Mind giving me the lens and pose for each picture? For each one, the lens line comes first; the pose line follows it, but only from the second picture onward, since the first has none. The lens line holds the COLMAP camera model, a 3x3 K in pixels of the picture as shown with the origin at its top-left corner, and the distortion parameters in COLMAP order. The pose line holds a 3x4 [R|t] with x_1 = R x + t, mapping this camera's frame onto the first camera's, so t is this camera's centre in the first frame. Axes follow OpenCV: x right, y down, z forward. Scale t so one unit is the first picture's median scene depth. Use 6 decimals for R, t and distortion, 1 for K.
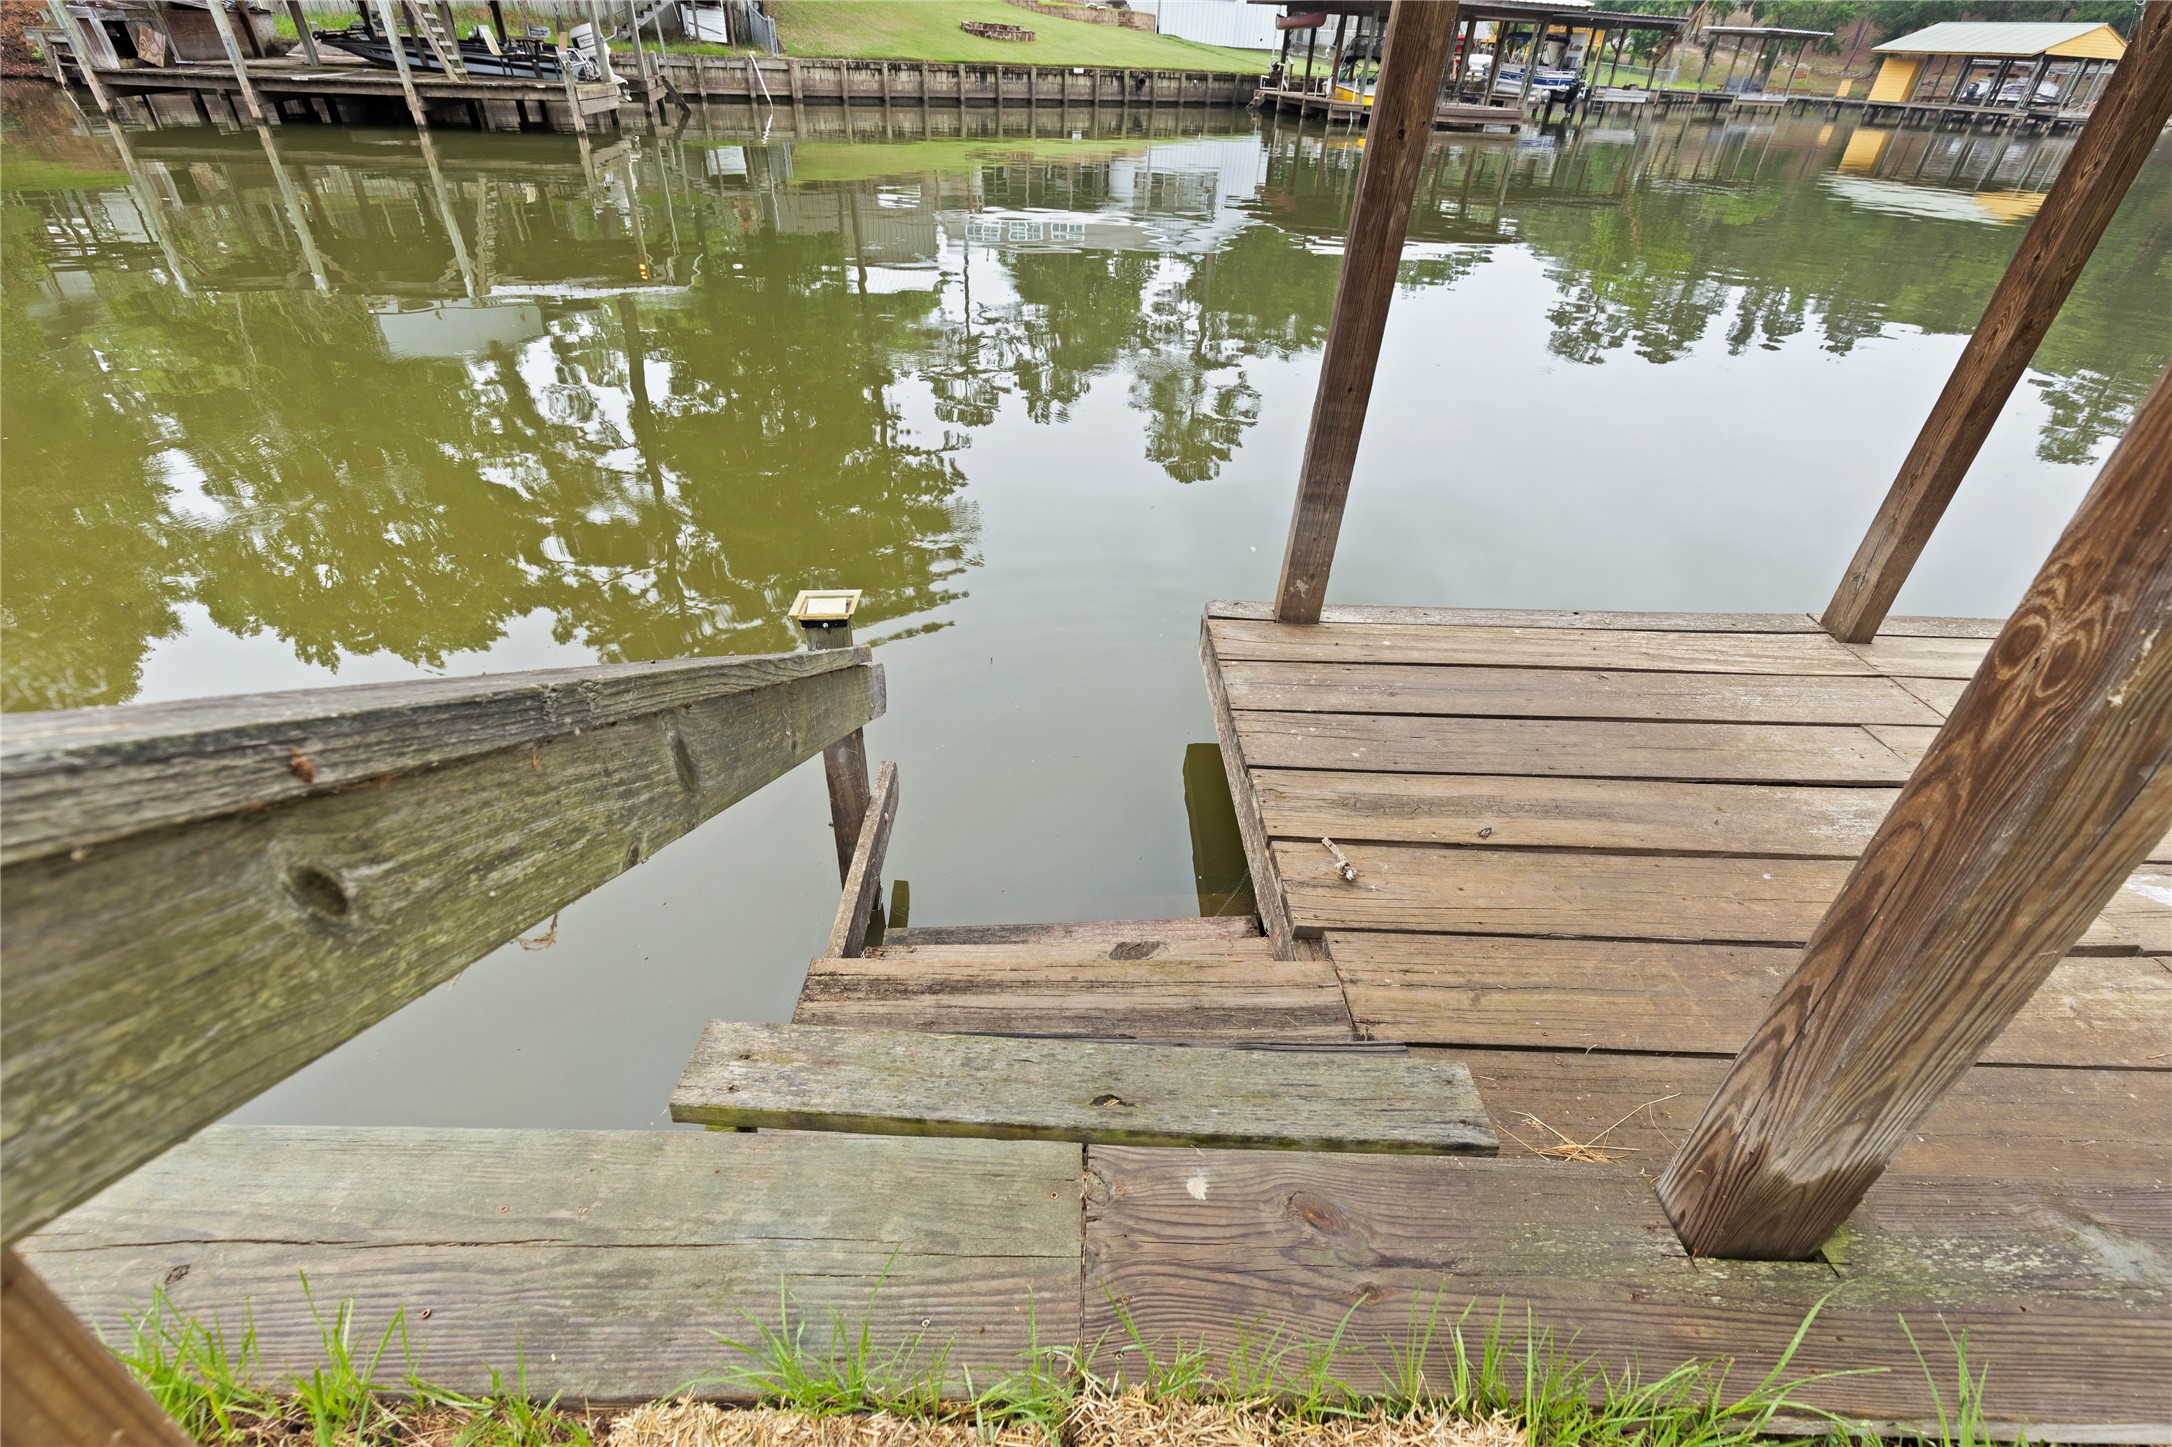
lens RADIAL K [[964.3, 0, 1095.1], [0, 964.3, 723.8], [0, 0, 1]] dist [0.004628, -0.000862]
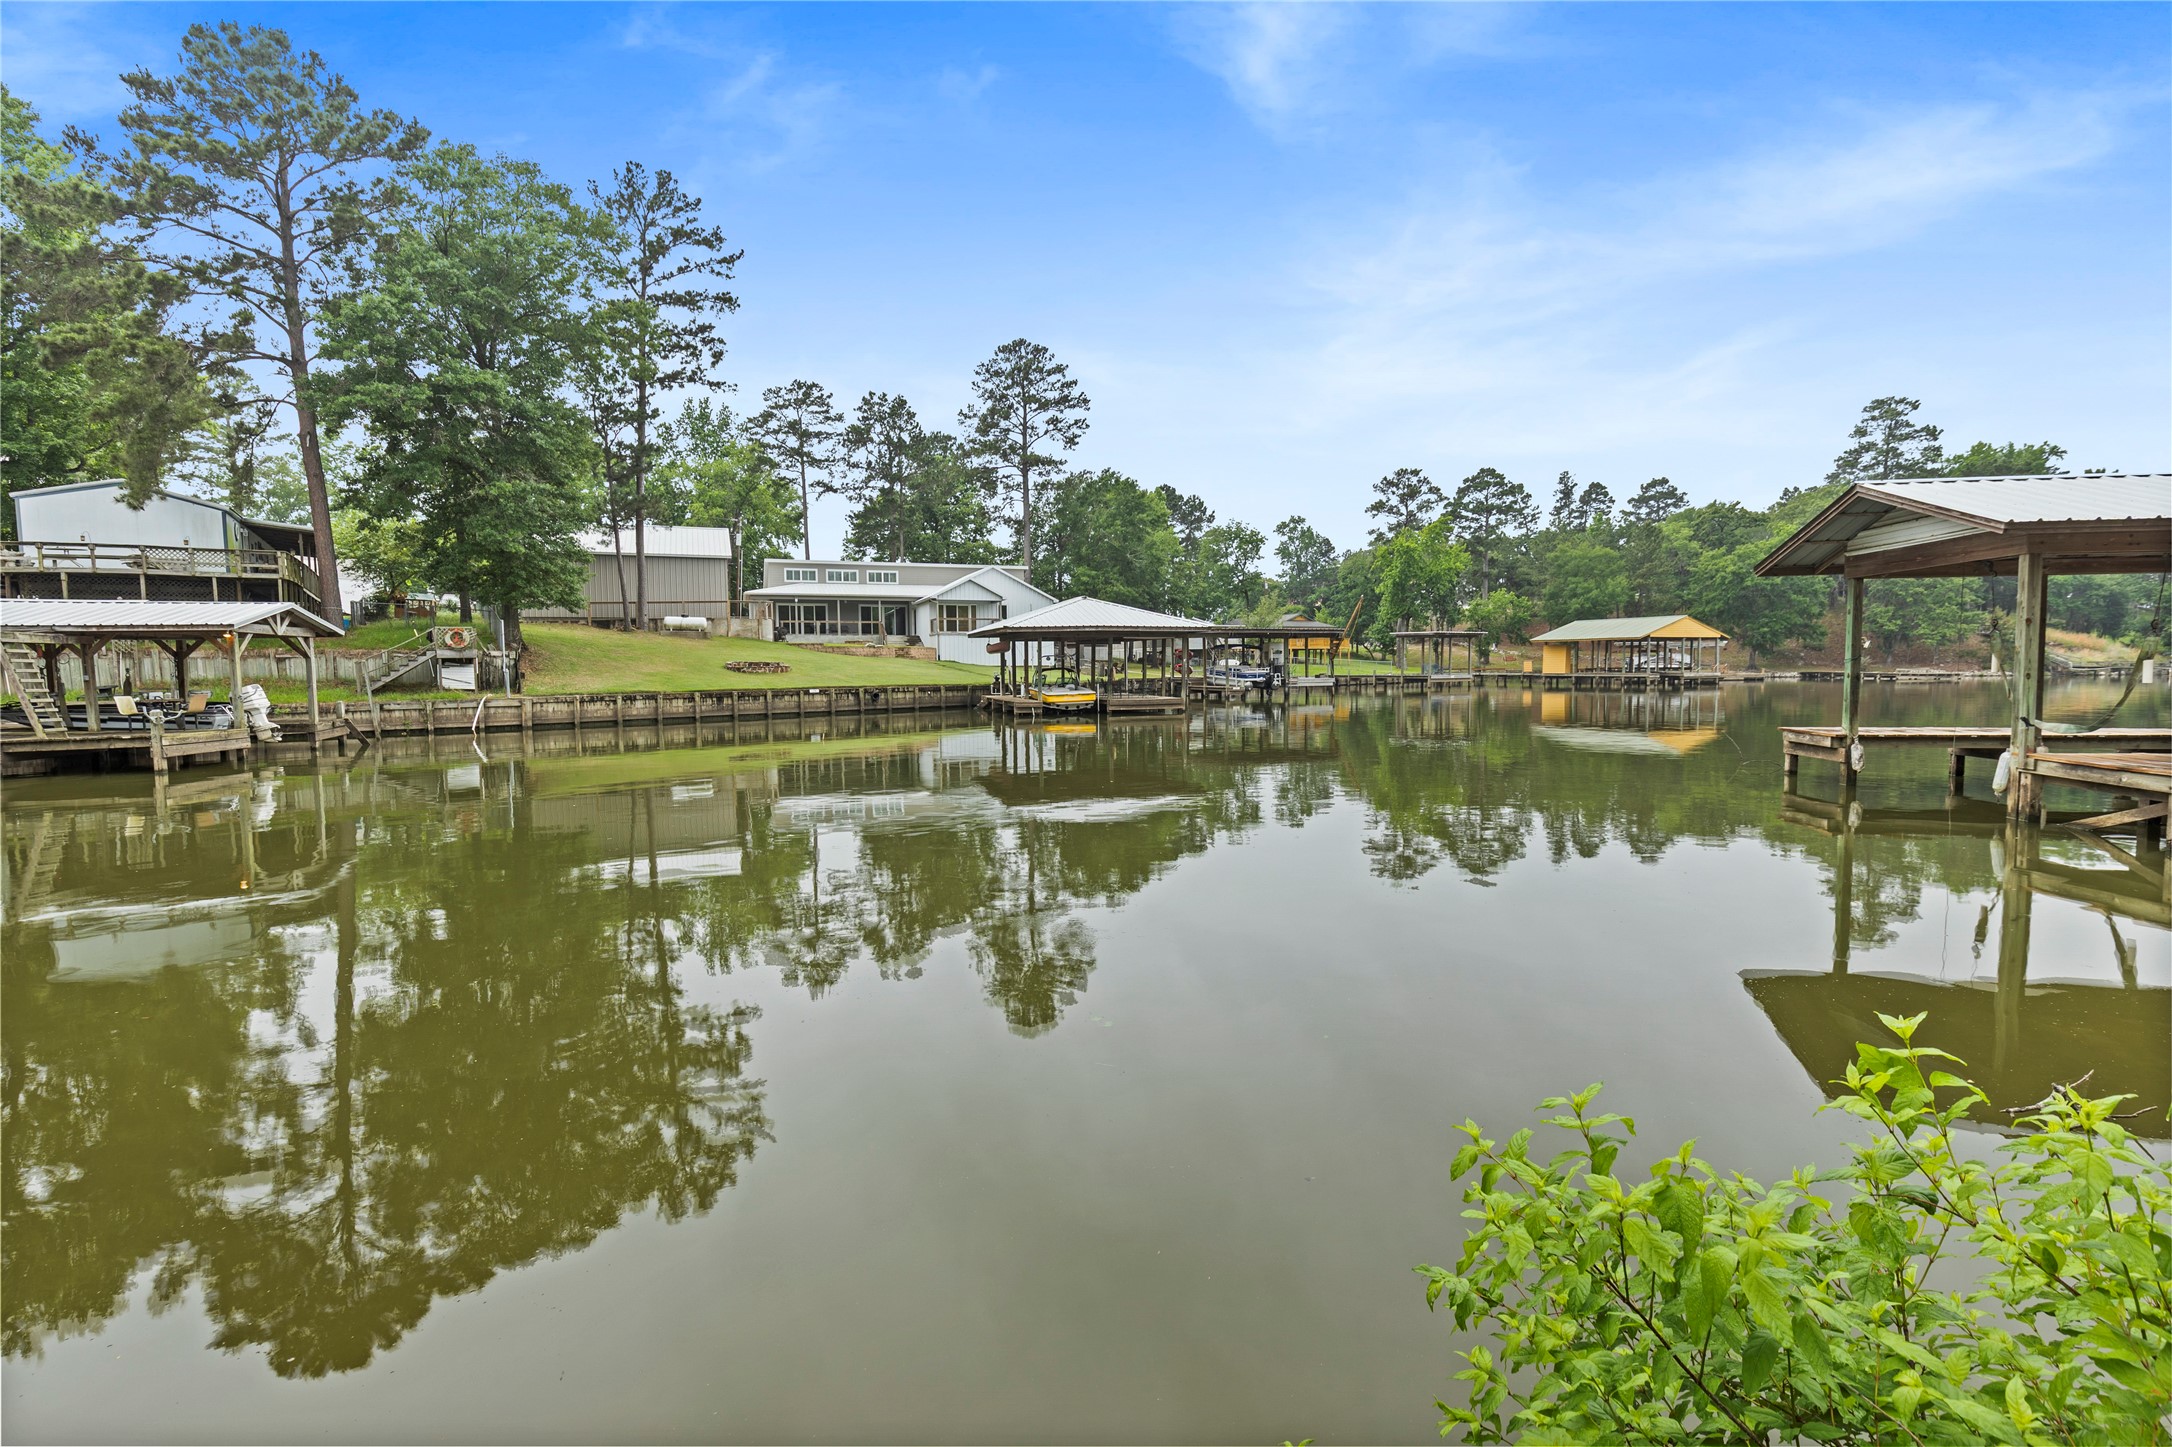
lens RADIAL K [[964.3, 0, 1096.1], [0, 964.3, 724.6], [0, 0, 1]] dist [0.004628, -0.000862]
pose [[0.994572, -0.059374, 0.085450, 0.214548], [0.095309, 0.849344, -0.519163, 0.003915], [-0.041751, 0.524489, 0.850393, 0.003877]]
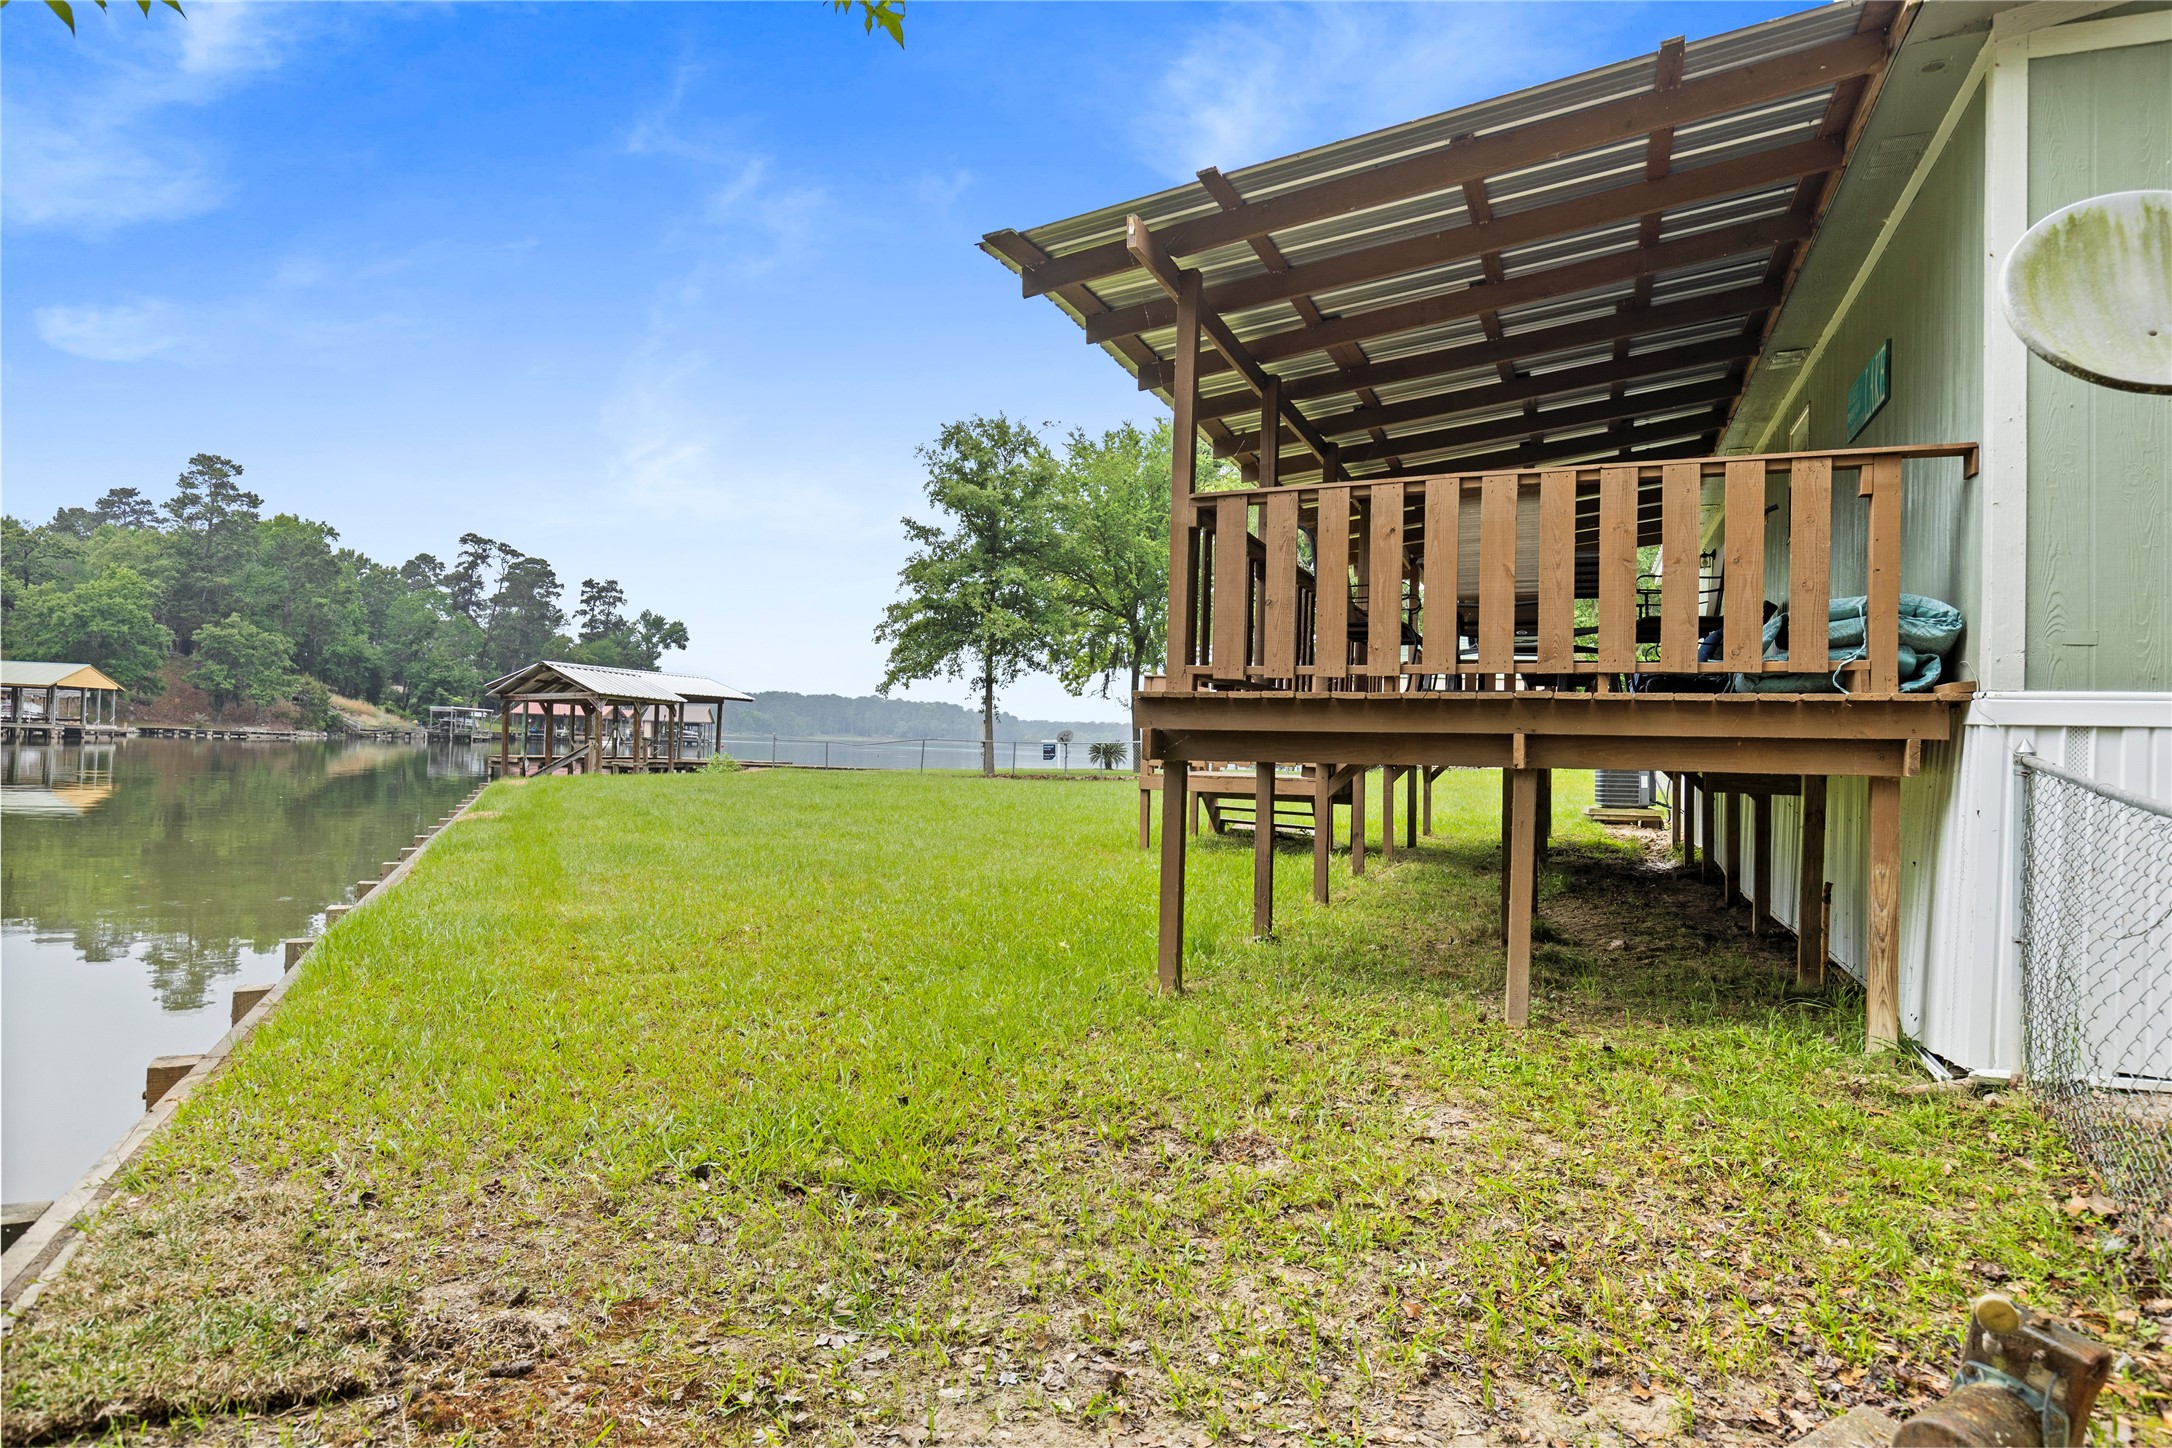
lens RADIAL K [[1291.1, 0, 1098.6], [0, 1291.1, 721.6], [0, 0, 1]] dist [0.002620, -0.002139]
pose [[0.113186, -0.022931, 0.993309, -0.727272], [0.548733, 0.834878, -0.043253, 0.188721], [-0.828300, 0.549957, 0.107079, -0.332451]]
